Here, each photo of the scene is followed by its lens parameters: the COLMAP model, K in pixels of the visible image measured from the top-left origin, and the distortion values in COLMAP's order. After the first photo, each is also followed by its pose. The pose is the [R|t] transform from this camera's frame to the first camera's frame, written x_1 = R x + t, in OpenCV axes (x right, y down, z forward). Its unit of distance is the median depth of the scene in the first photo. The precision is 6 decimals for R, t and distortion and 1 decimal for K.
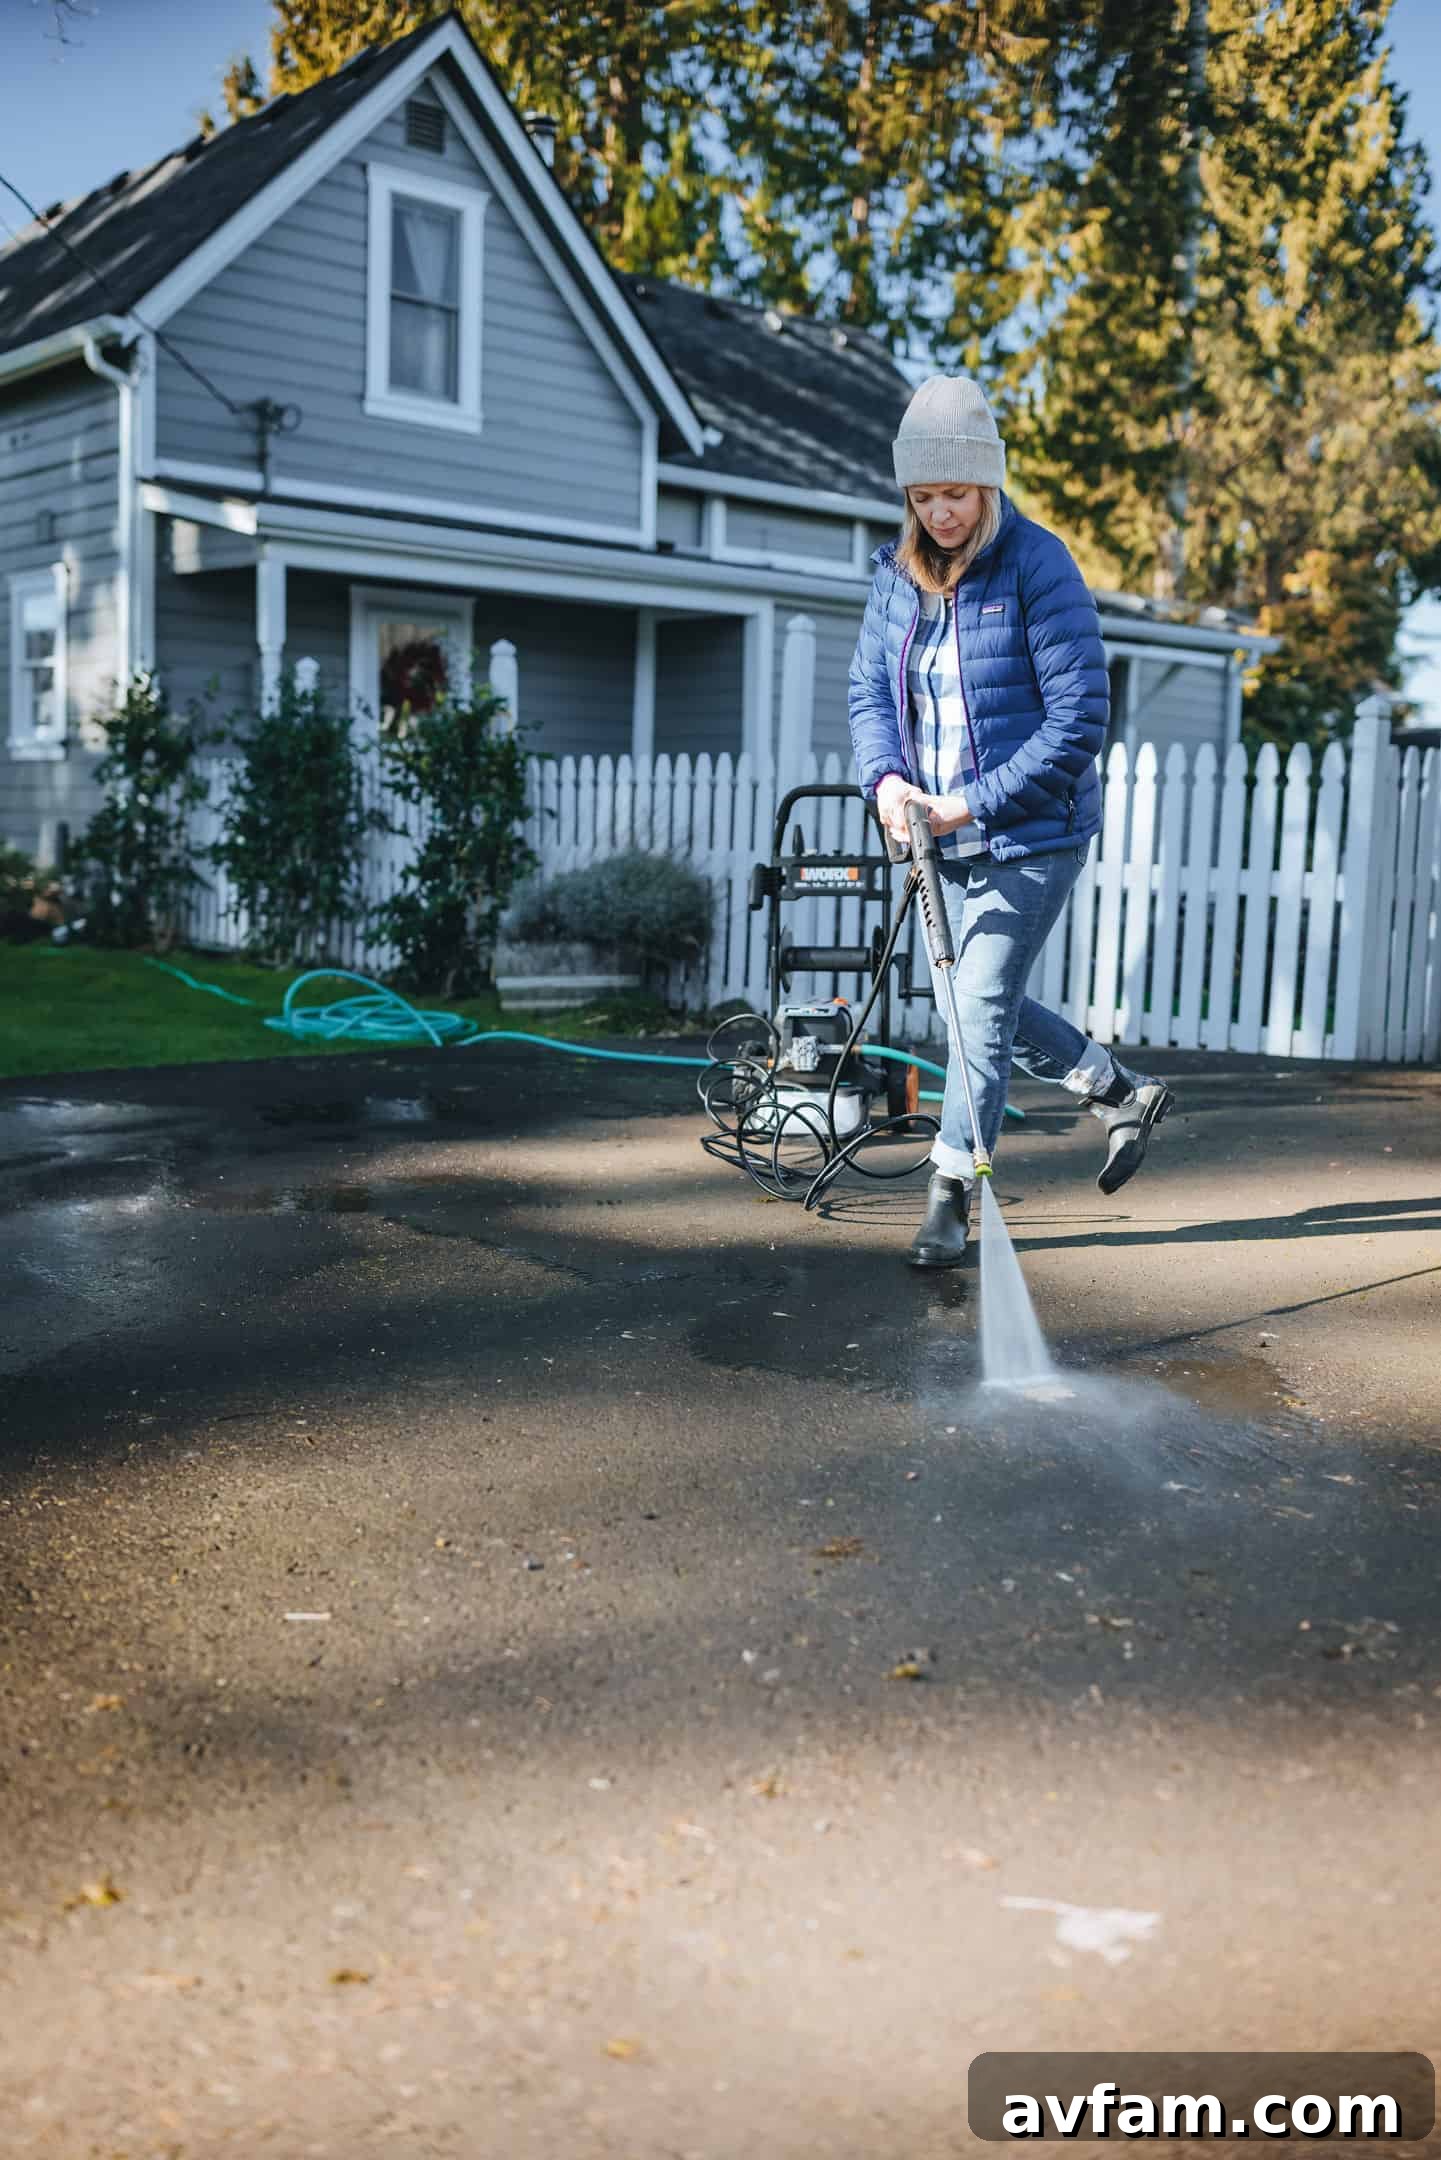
lens RADIAL K [[2056.1, 0, 707.3], [0, 2056.1, 1079.6], [0, 0, 1]] dist [0.000626, -0.002781]
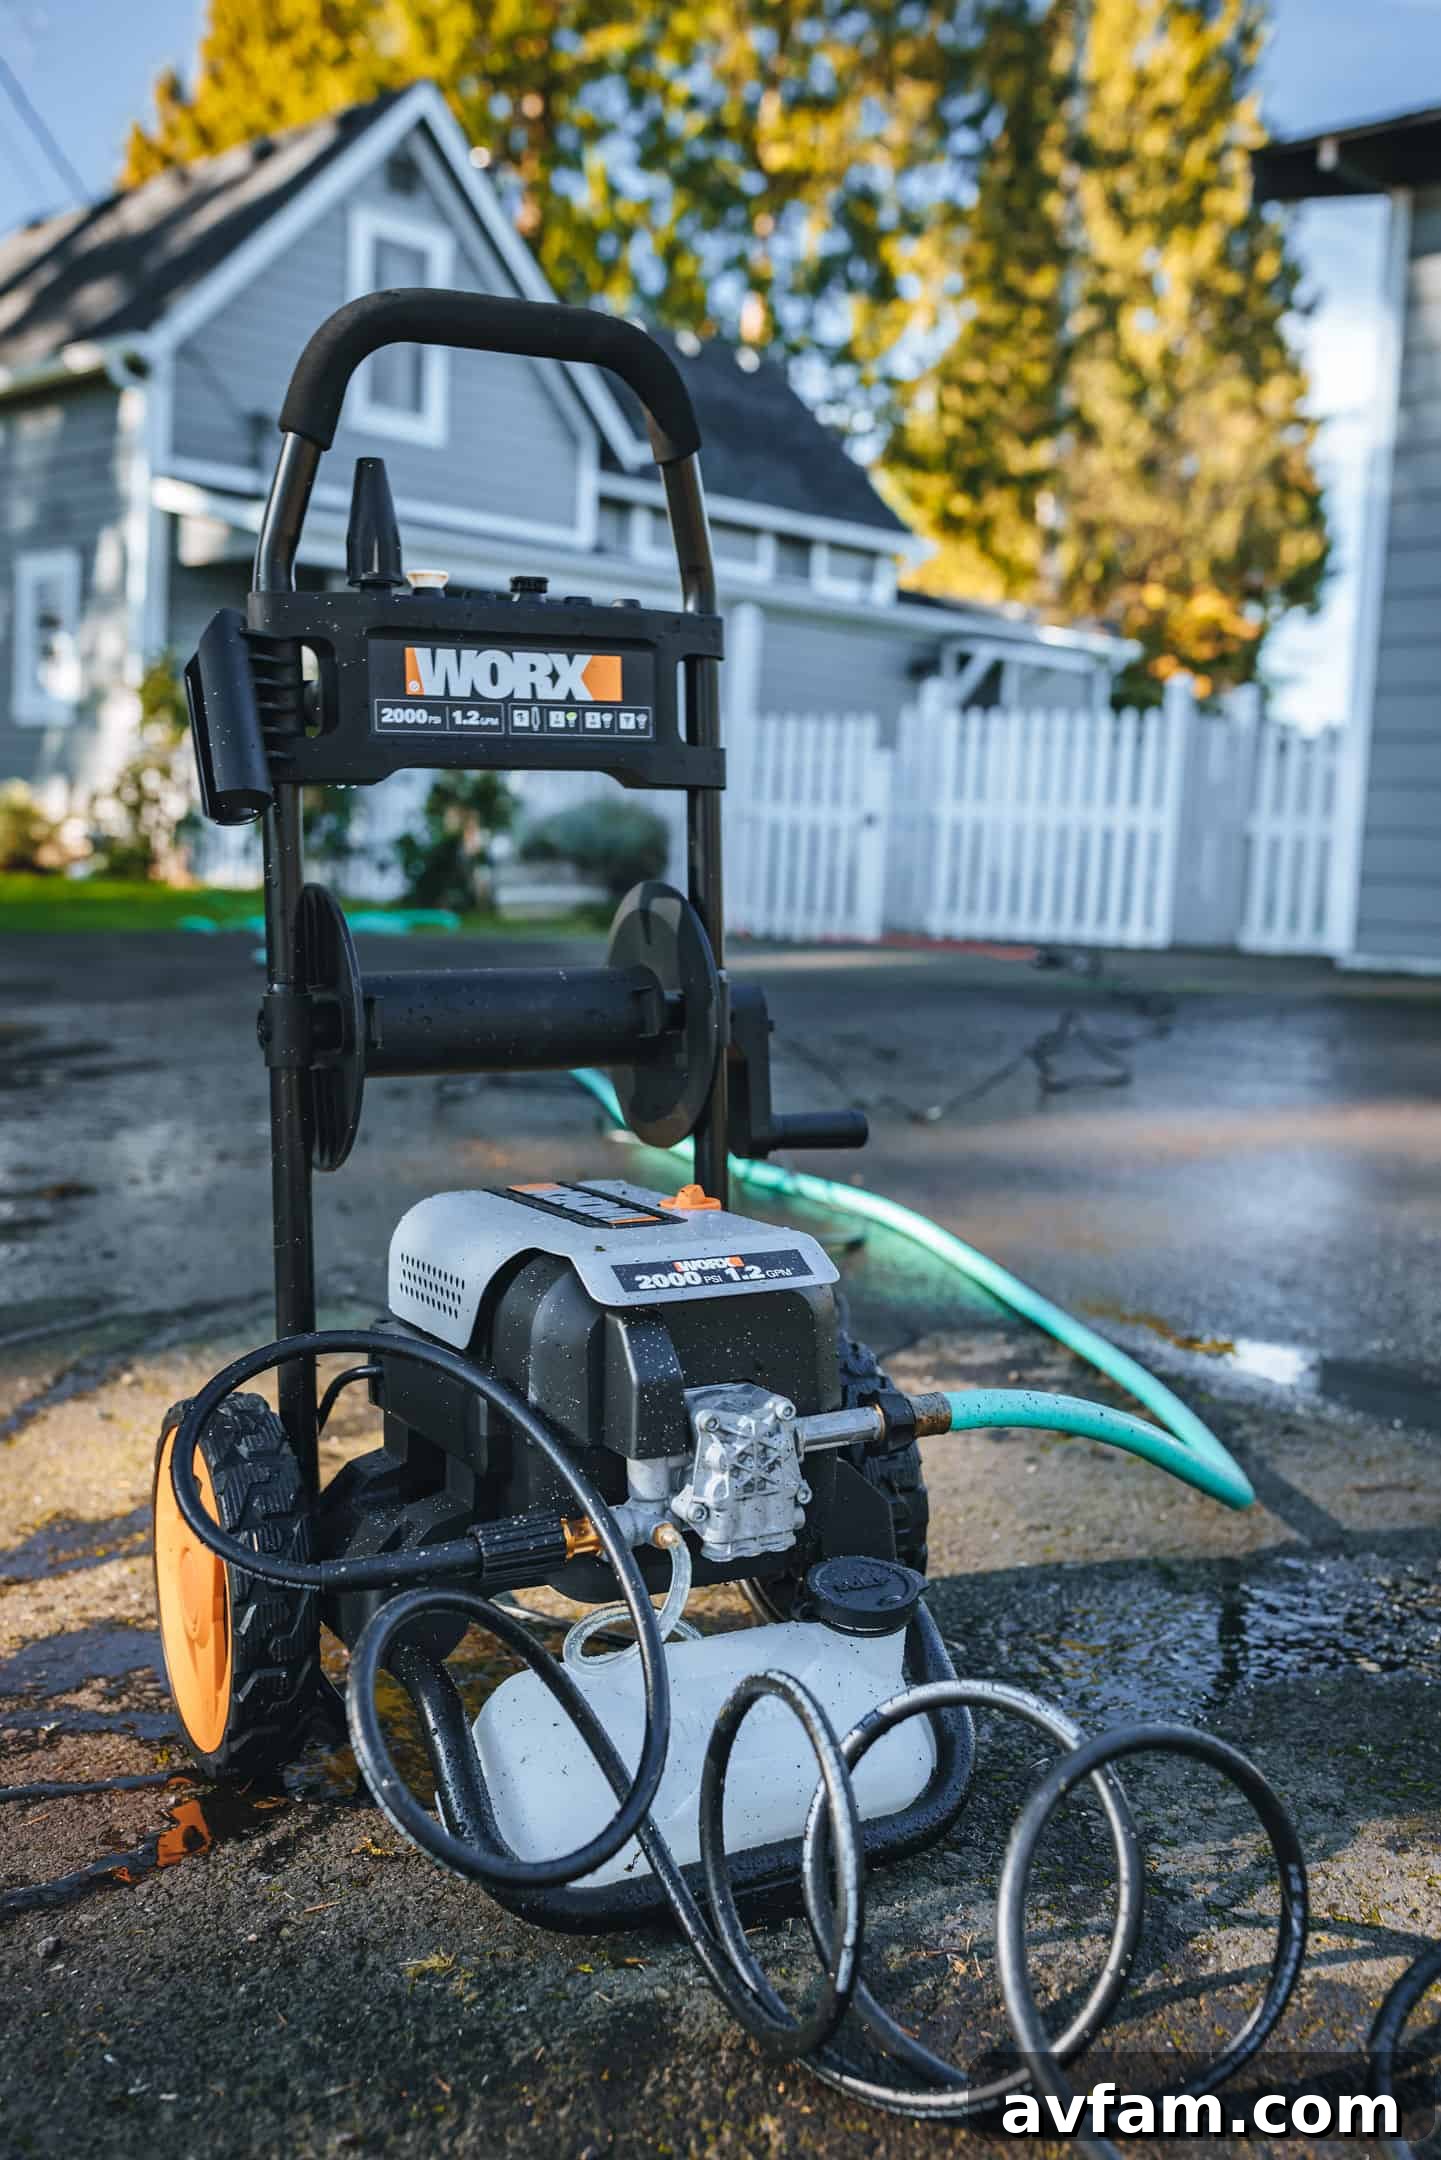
lens RADIAL K [[2128.0, 0, 720.5], [0, 2128.0, 1080.0], [0, 0, 1]] dist [0.005078, 0.002374]
pose [[0.997626, 0.012078, 0.067799, -0.031085], [-0.011451, 0.999888, -0.009634, 0.042923], [-0.067908, 0.008835, 0.997652, -0.169070]]
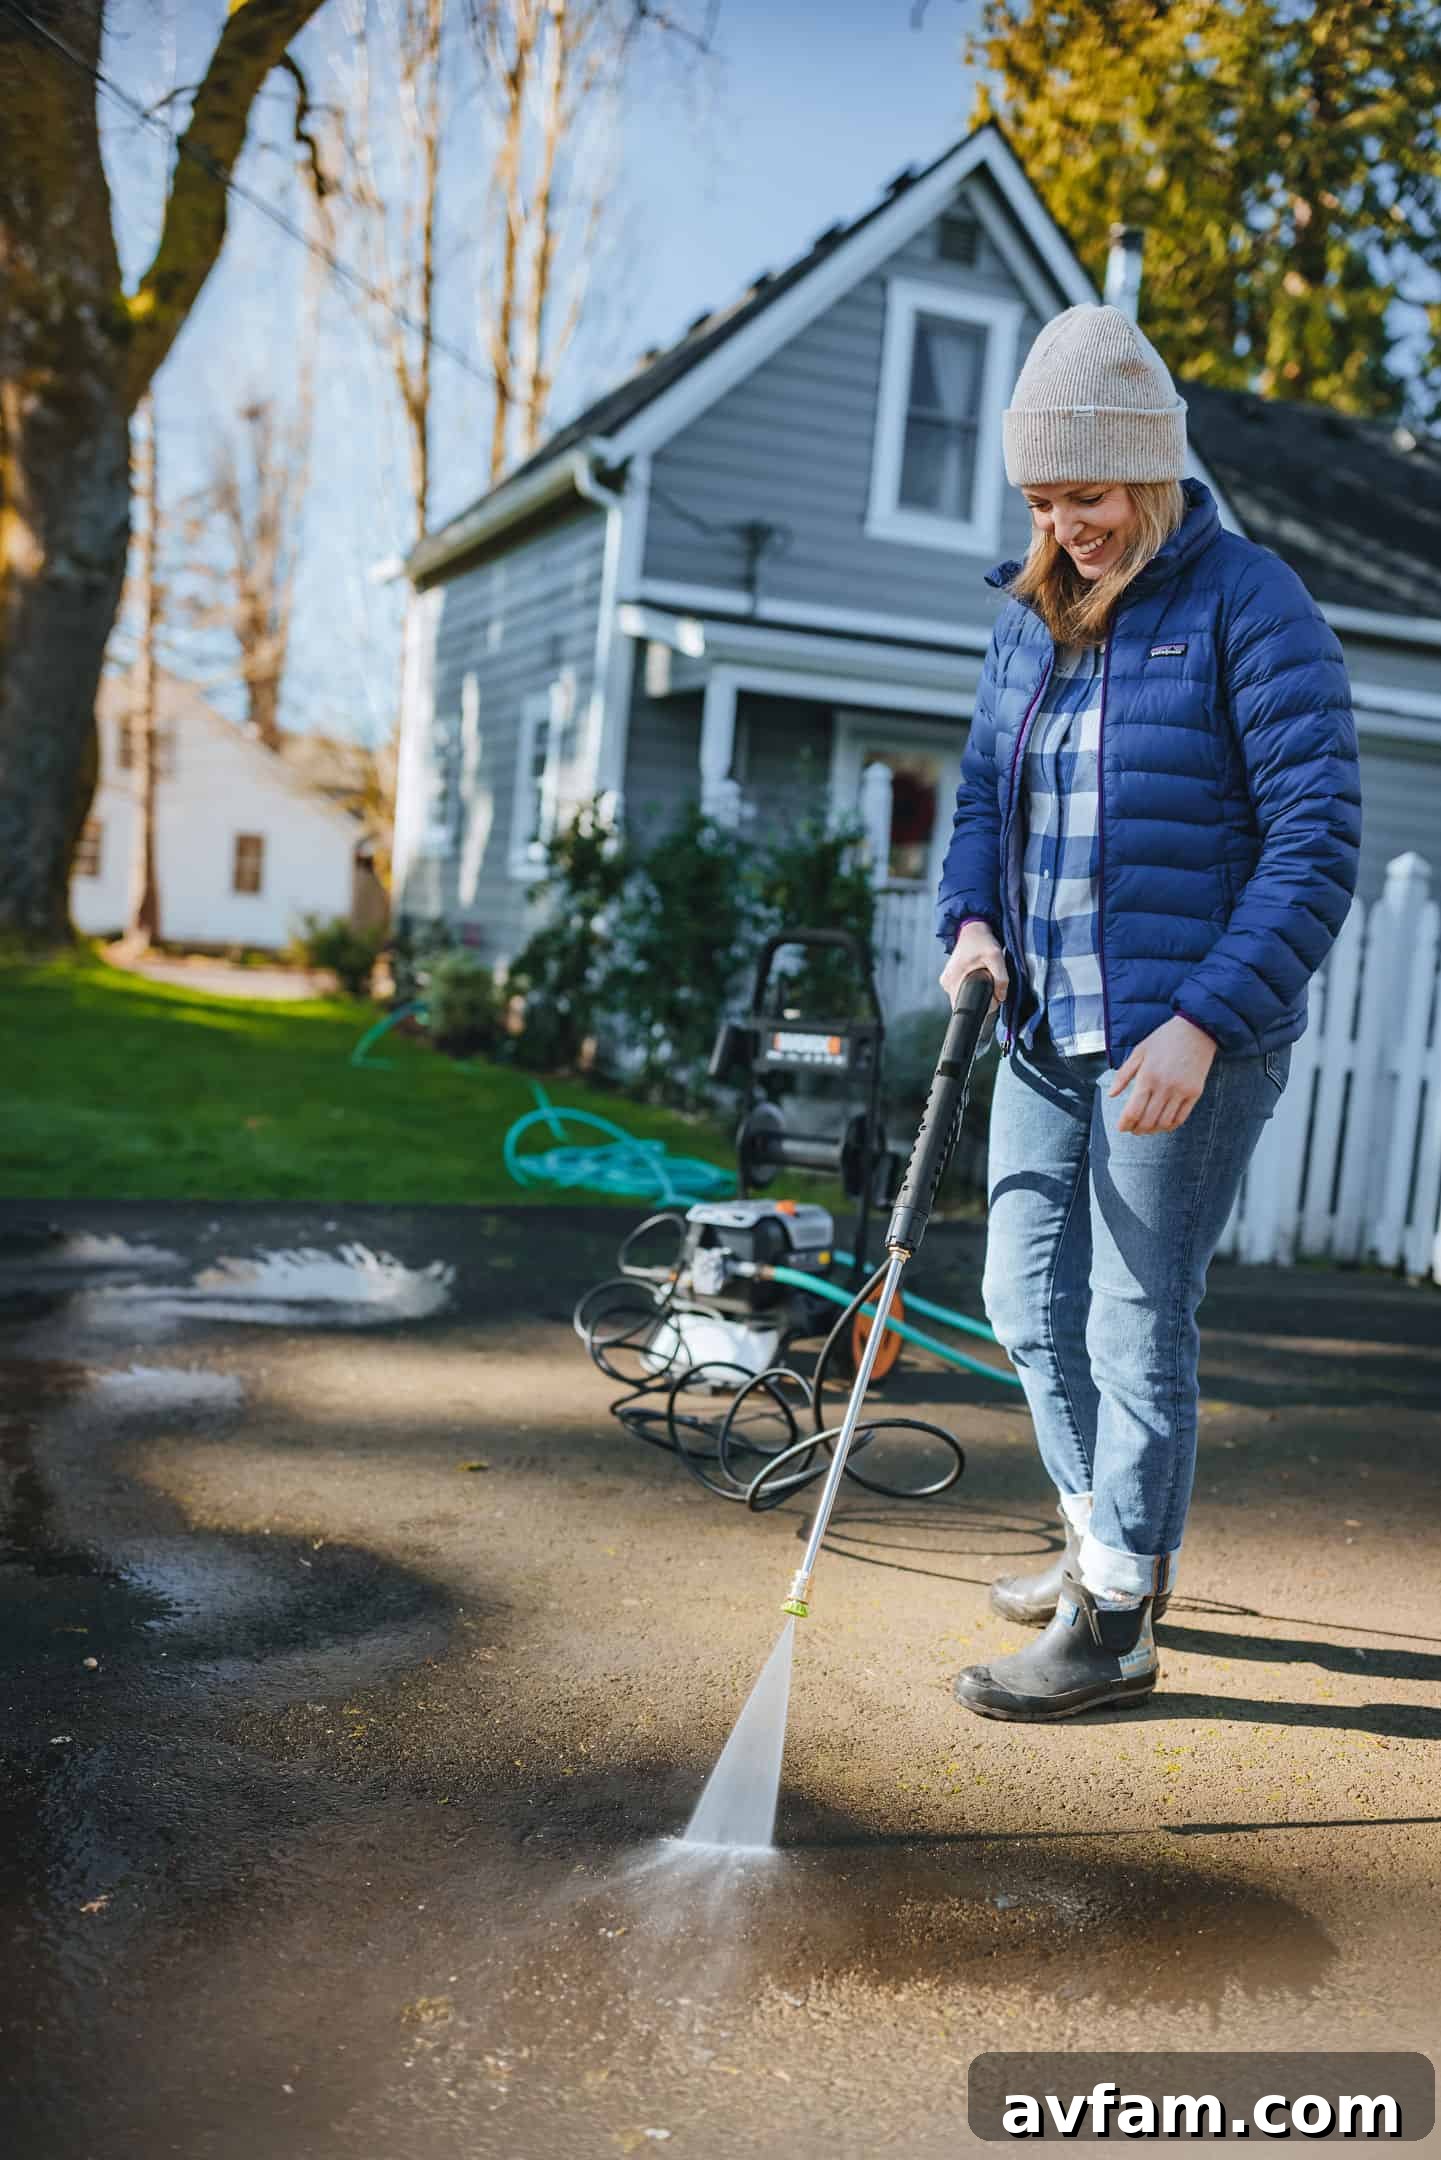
lens RADIAL K [[2069.8, 0, 687.7], [0, 2069.8, 1083.6], [0, 0, 1]] dist [-0.014527, -0.011051]
pose [[0.935642, 0.076895, -0.344473, 0.094306], [-0.099220, 0.993925, -0.047627, -0.013999], [0.338718, 0.078740, 0.937587, 0.079300]]
